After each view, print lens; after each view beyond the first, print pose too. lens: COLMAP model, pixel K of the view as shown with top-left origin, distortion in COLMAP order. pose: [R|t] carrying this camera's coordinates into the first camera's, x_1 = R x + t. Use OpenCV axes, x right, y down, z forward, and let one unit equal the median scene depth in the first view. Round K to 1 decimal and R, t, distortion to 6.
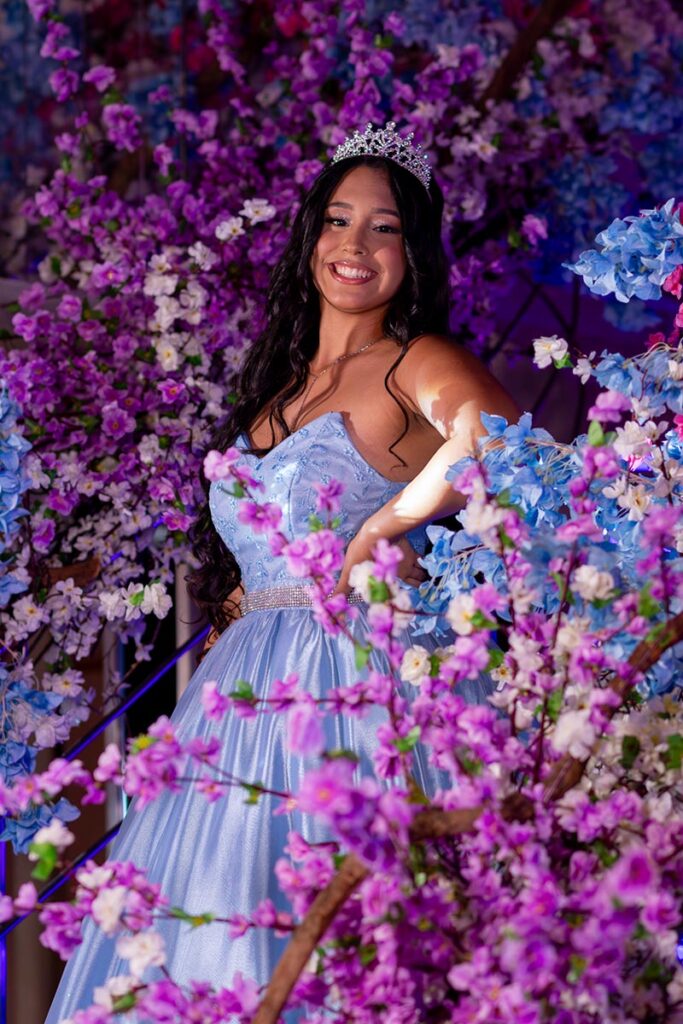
lens RADIAL K [[3862.5, 0, 341.5], [0, 3862.5, 512.0], [0, 0, 1]] dist [0.023254, 0.273798]
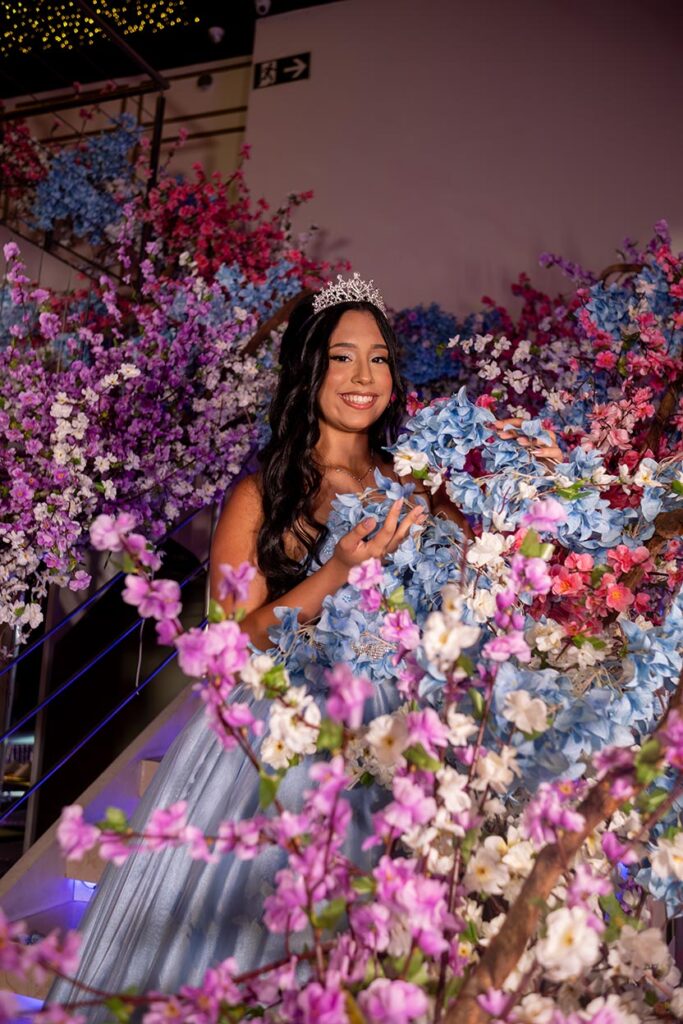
lens RADIAL K [[1031.3, 0, 343.8], [0, 1031.3, 506.0], [0, 0, 1]] dist [-0.138313, 0.241433]
pose [[0.966977, 0.116617, 0.226618, -0.024673], [-0.105790, 0.992613, -0.059389, -0.006986], [-0.231870, 0.033454, 0.972171, 0.559734]]
